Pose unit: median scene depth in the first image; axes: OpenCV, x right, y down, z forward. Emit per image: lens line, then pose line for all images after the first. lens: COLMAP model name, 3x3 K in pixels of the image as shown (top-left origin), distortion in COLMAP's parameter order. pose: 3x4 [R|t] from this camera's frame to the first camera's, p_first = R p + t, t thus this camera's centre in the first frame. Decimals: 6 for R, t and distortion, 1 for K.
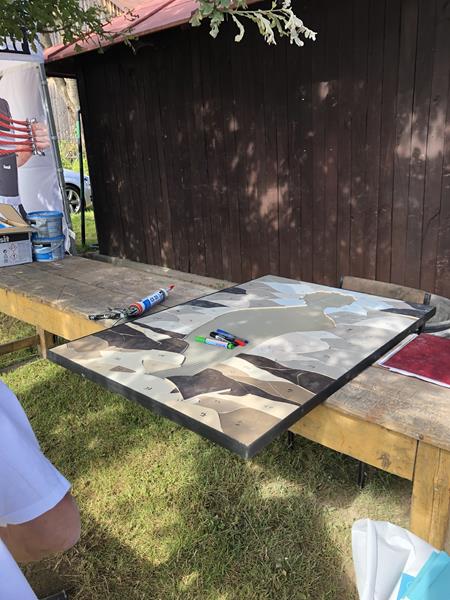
lens RADIAL K [[499.4, 0, 224.9], [0, 499.4, 300.5], [0, 0, 1]] dist [-0.055487, 0.004003]
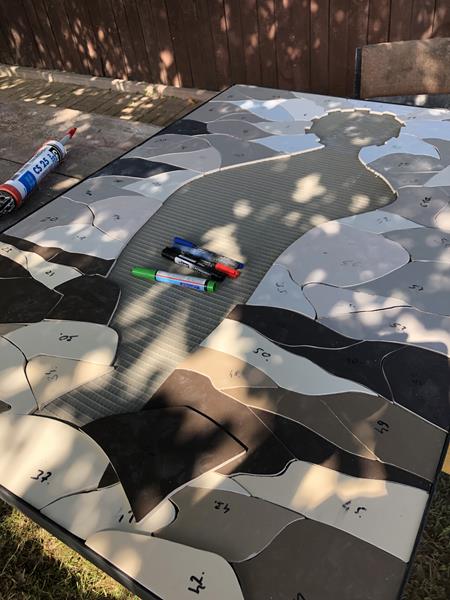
lens RADIAL K [[499.4, 0, 225.0], [0, 499.4, 298.3], [0, 0, 1]] dist [-0.055487, 0.004003]
pose [[0.985436, -0.147146, 0.085226, -0.014780], [0.101060, 0.909870, 0.402396, -0.070169], [-0.136756, -0.387923, 0.911490, 0.459482]]
